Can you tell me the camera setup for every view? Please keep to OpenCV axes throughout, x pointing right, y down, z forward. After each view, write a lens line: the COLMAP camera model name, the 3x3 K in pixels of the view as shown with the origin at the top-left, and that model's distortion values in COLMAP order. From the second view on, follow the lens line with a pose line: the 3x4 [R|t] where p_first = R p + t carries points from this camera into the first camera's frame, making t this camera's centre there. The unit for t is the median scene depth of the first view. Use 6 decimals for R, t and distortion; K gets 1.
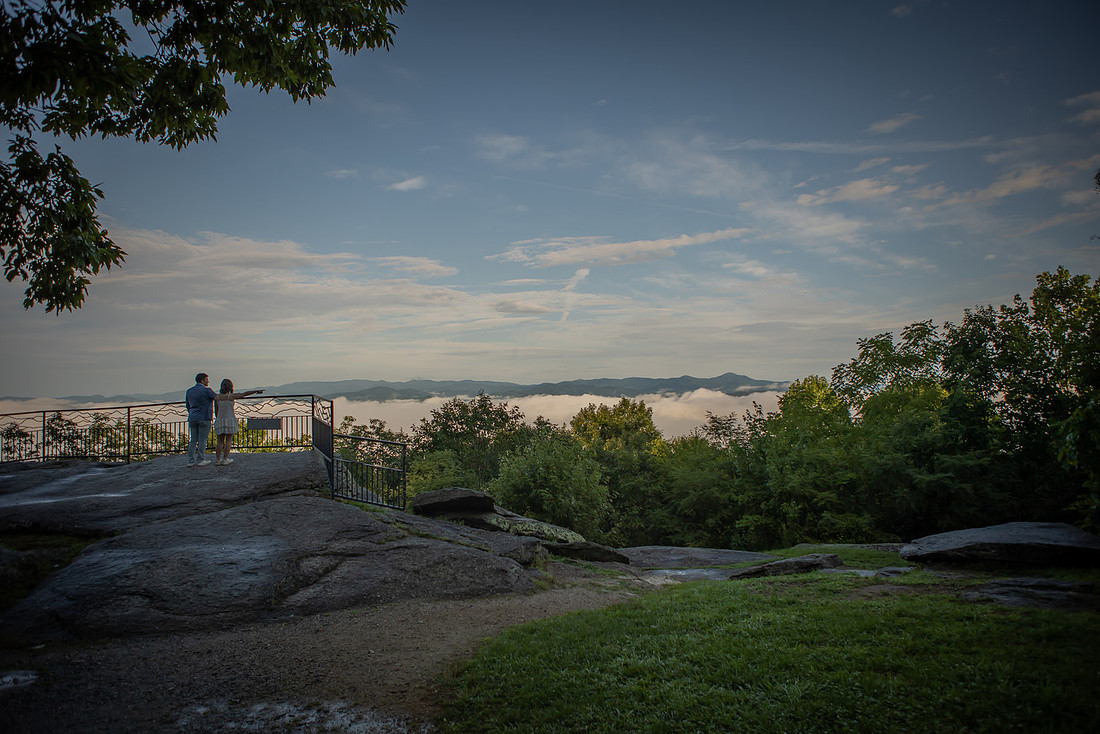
lens RADIAL K [[757.5, 0, 550.0], [0, 757.5, 367.0], [0, 0, 1]] dist [-0.123412, 0.102540]
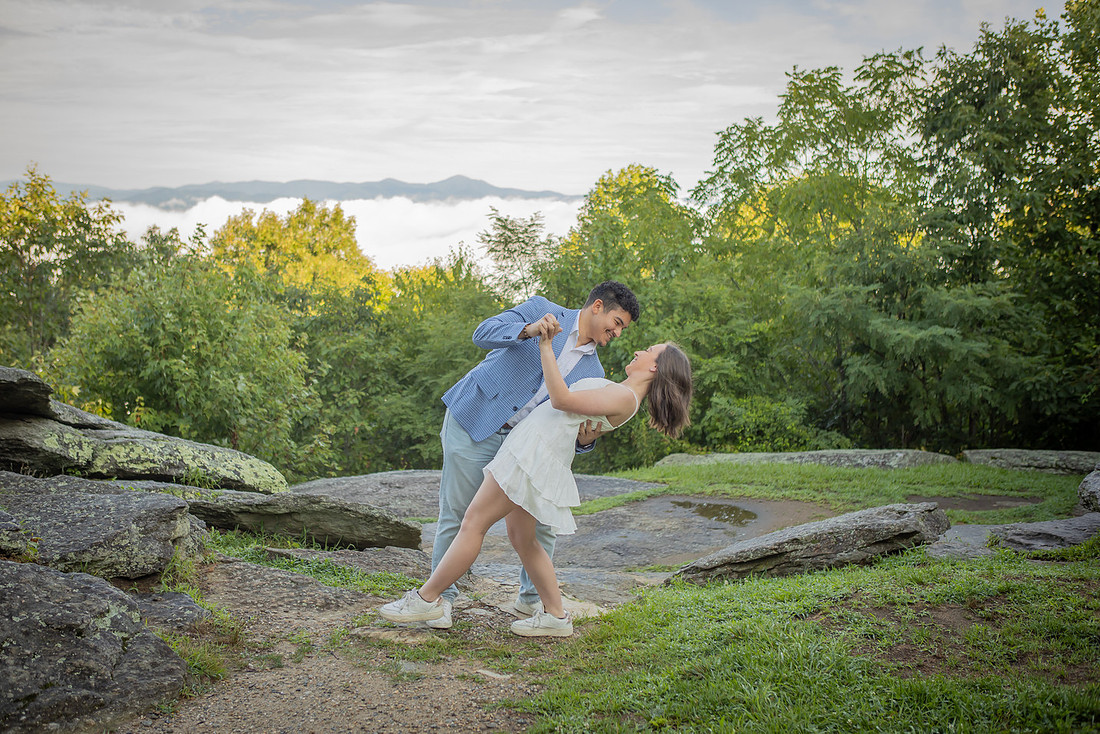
lens RADIAL K [[1209.0, 0, 515.1], [0, 1209.0, 337.9], [0, 0, 1]] dist [-0.065572, 0.043073]
pose [[0.960349, -0.015337, 0.278379, -0.009557], [-0.024397, 0.990033, 0.138710, 0.036036], [-0.277731, -0.140001, 0.950402, 0.211867]]
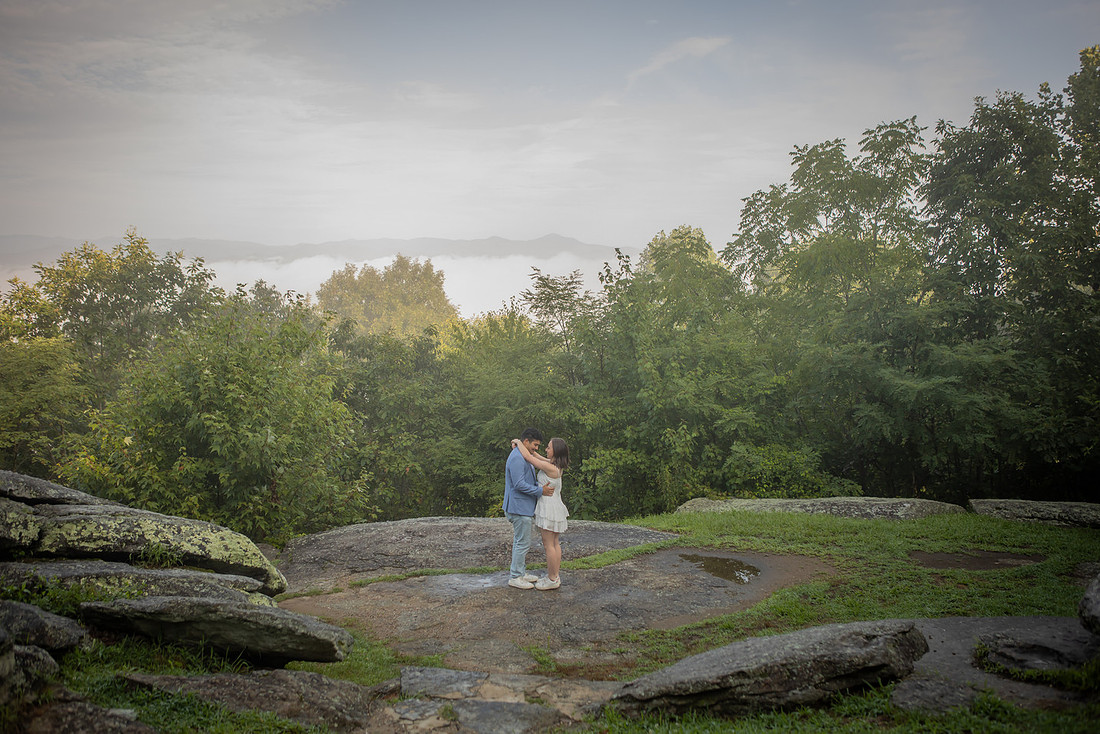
lens RADIAL K [[1015.0, 0, 550.0], [0, 1015.0, 352.9], [0, 0, 1]] dist [-0.088640, 0.098342]
pose [[0.972930, -0.006496, 0.231007, 0.048933], [-0.022629, 0.992123, 0.123209, 0.031893], [-0.229987, -0.125101, 0.965119, 0.277944]]
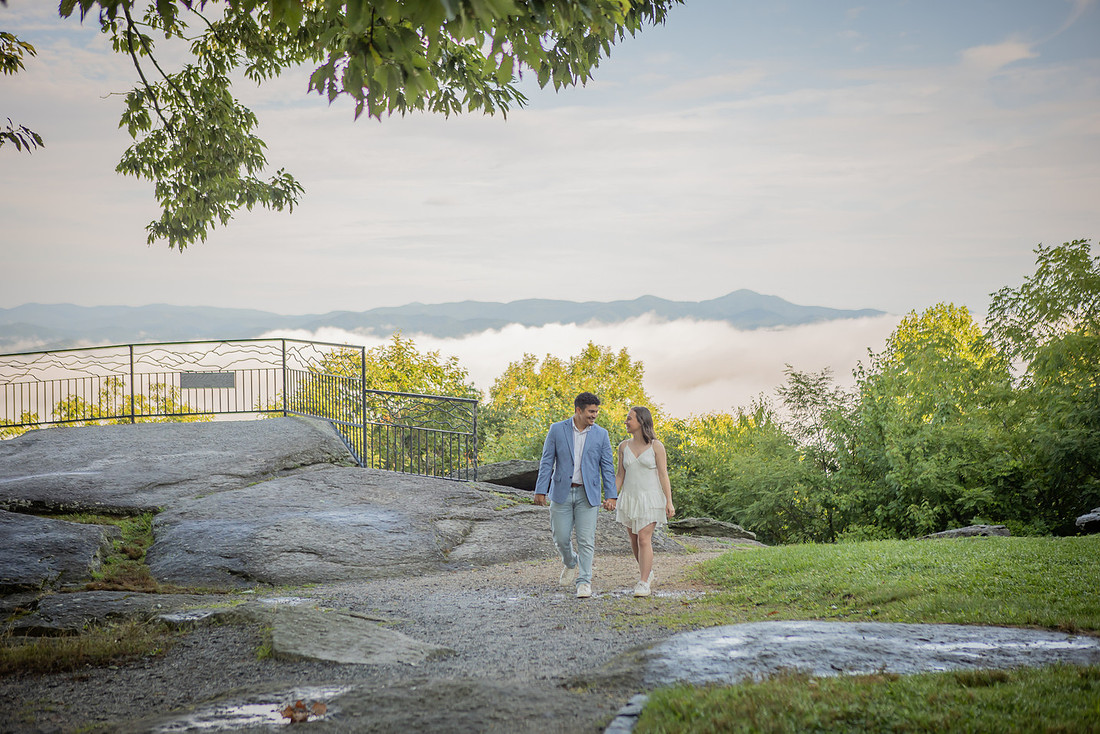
lens RADIAL K [[1685.6, 0, 547.6], [0, 1685.6, 349.0], [0, 0, 1]] dist [0.048530, 0.075277]
pose [[0.992785, -0.000286, 0.119907, -0.173994], [-0.004942, 0.999050, 0.043305, -0.015276], [-0.119806, -0.043585, 0.991840, -0.405238]]
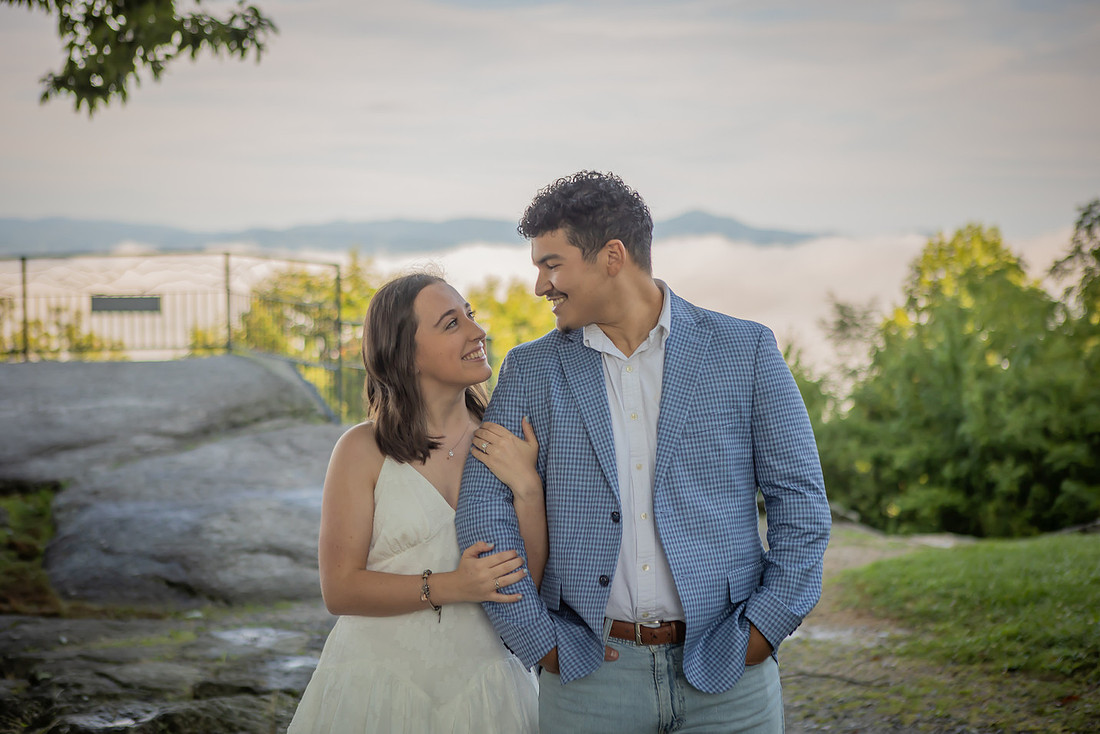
lens RADIAL K [[1816.2, 0, 550.0], [0, 1816.2, 367.0], [0, 0, 1]] dist [0.115704, 0.021564]
pose [[0.987719, 0.002619, 0.156221, -0.194929], [-0.017661, 0.995323, 0.094979, -0.005553], [-0.155242, -0.096572, 0.983145, -0.220759]]
